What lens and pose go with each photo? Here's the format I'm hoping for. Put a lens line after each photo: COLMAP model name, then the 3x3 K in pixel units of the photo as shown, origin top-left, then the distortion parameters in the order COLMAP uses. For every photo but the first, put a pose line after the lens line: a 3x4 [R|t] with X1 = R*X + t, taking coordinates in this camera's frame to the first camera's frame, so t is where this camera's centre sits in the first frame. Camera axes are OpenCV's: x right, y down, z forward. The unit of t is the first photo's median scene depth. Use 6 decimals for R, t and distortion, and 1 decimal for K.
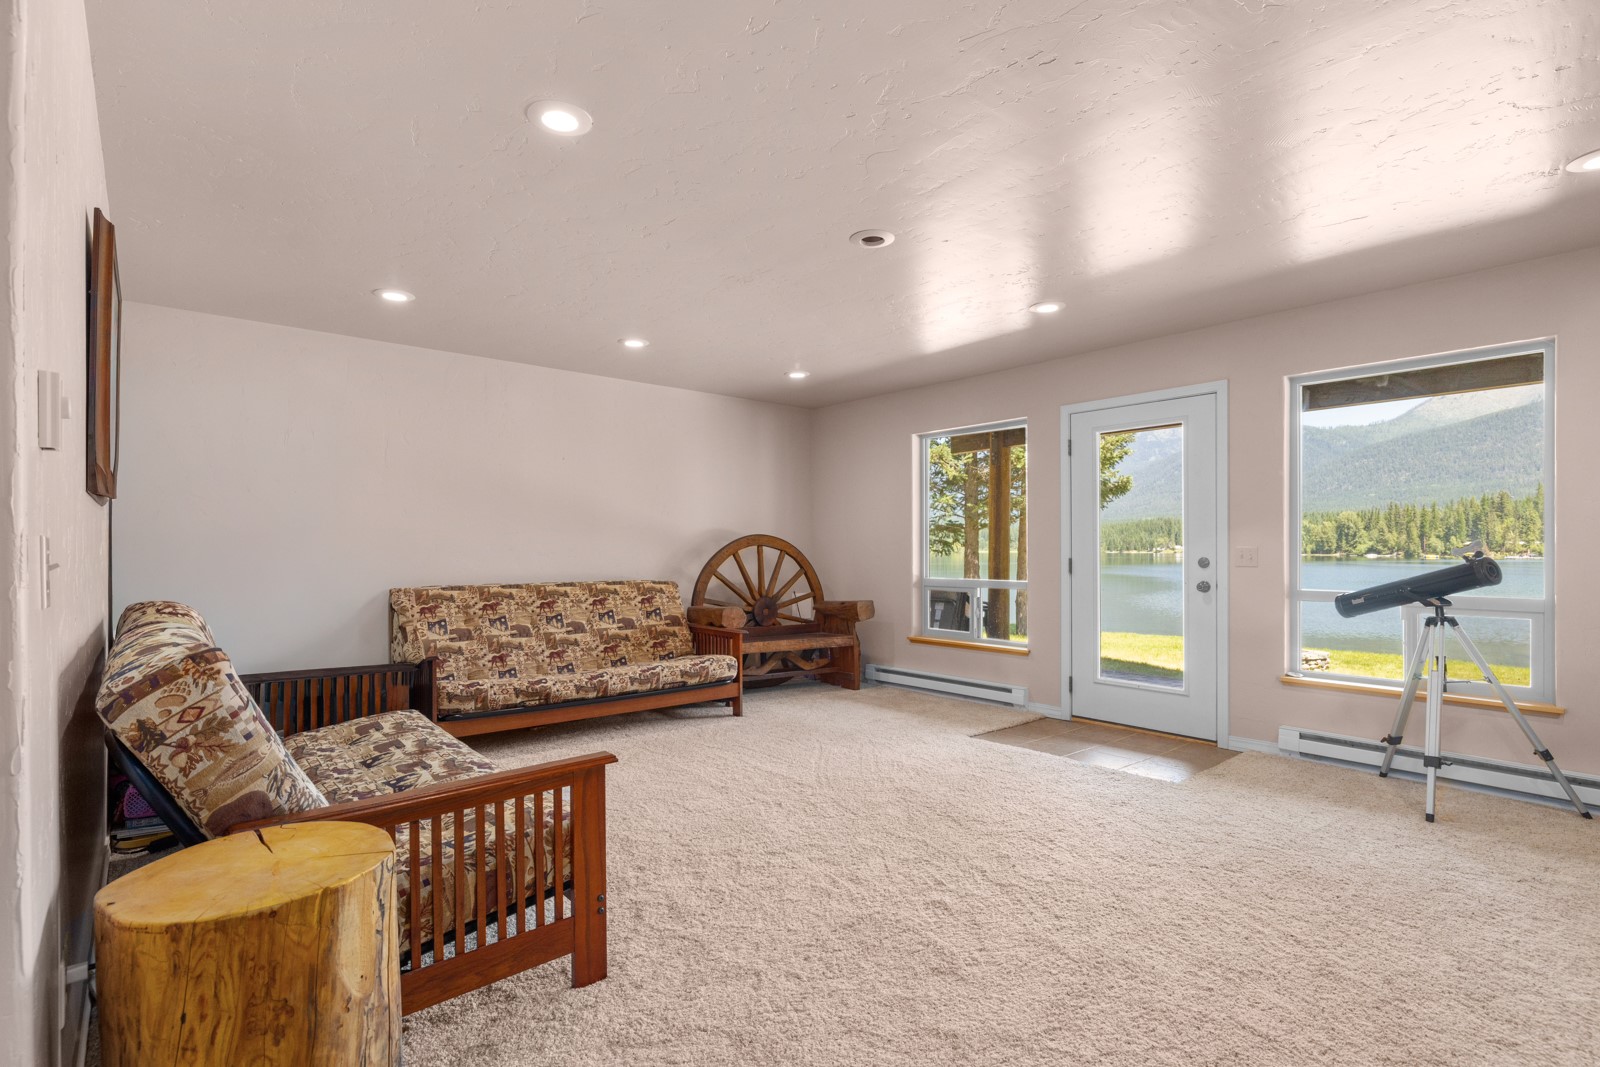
lens RADIAL K [[760.6, 0, 792.8], [0, 760.6, 543.6], [0, 0, 1]] dist [-0.016574, -0.000053]
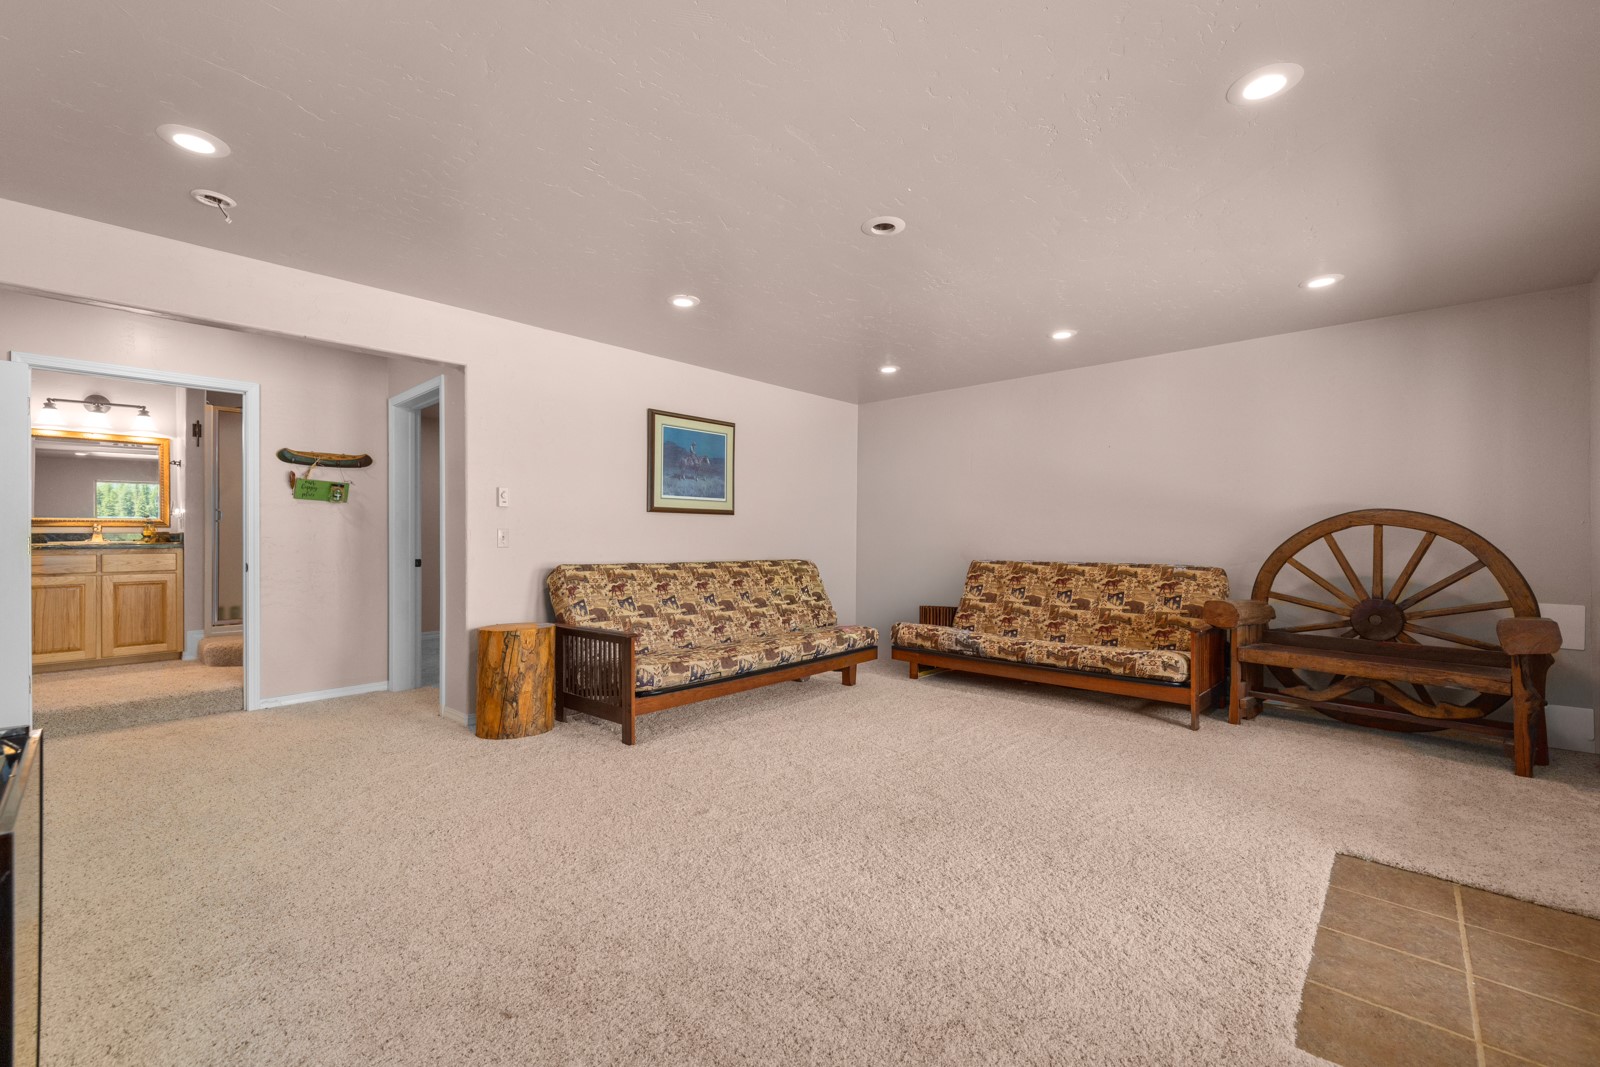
lens RADIAL K [[683.2, 0, 793.5], [0, 683.2, 531.1], [0, 0, 1]] dist [-0.002796, 0.000276]
pose [[0.124373, -0.005431, -0.992221, 0.612323], [0.011808, 0.999922, -0.003993, 0.005526], [0.992165, -0.011219, 0.124428, 0.459776]]
